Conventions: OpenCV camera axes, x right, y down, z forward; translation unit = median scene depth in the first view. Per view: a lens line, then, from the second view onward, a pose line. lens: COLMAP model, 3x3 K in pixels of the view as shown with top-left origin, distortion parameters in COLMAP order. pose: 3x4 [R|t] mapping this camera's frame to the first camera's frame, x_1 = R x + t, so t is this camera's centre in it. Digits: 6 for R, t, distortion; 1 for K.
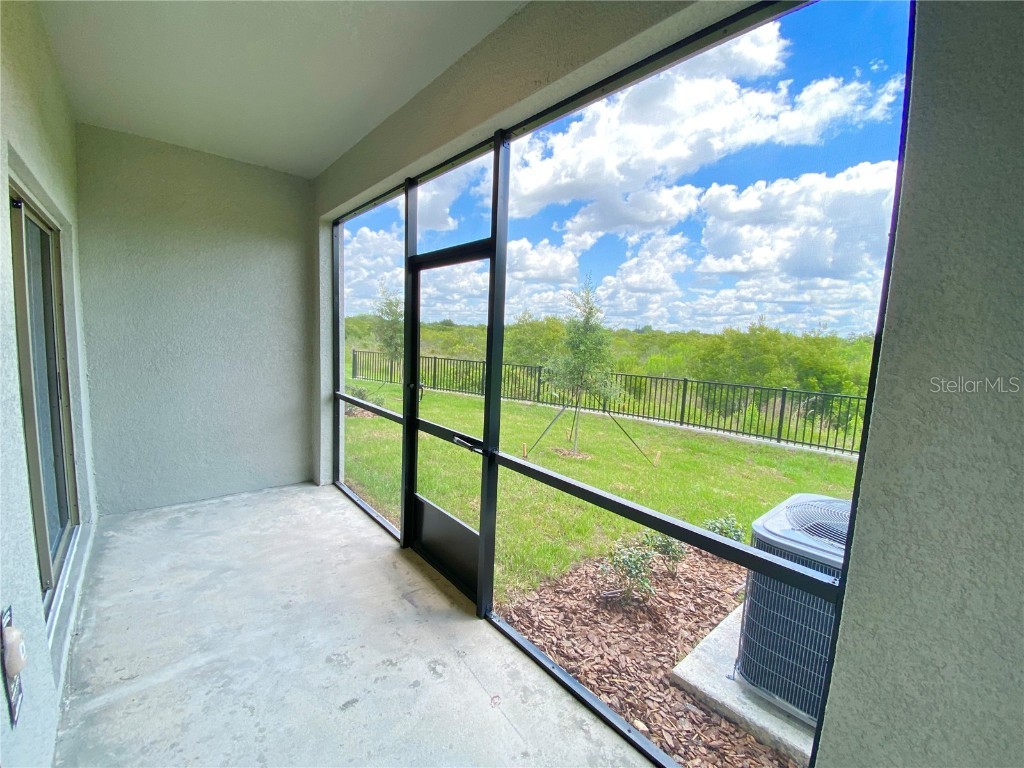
lens RADIAL K [[417.8, 0, 511.7], [0, 417.8, 383.7], [0, 0, 1]] dist [0.013779, -0.000394]
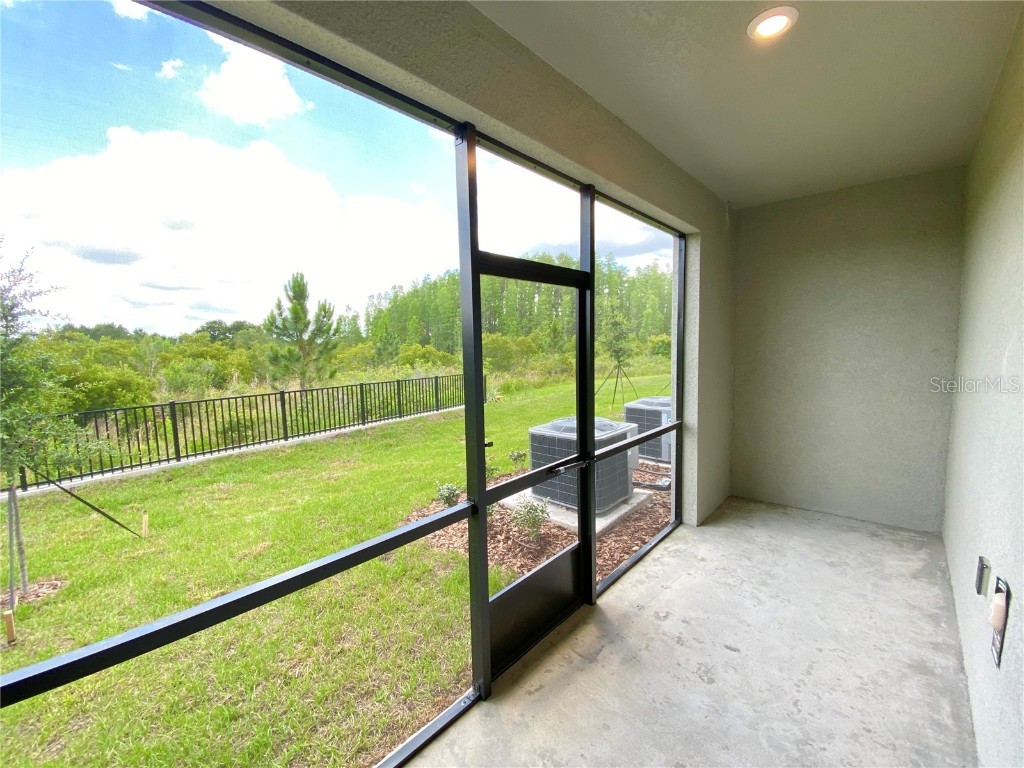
lens RADIAL K [[417.8, 0, 512.4], [0, 417.8, 384.9], [0, 0, 1]] dist [0.013779, -0.000394]
pose [[-0.111184, -0.141936, 0.983612, -1.175196], [0.133028, 0.978716, 0.156266, -0.252527], [-0.984856, 0.148222, -0.089936, 1.332411]]
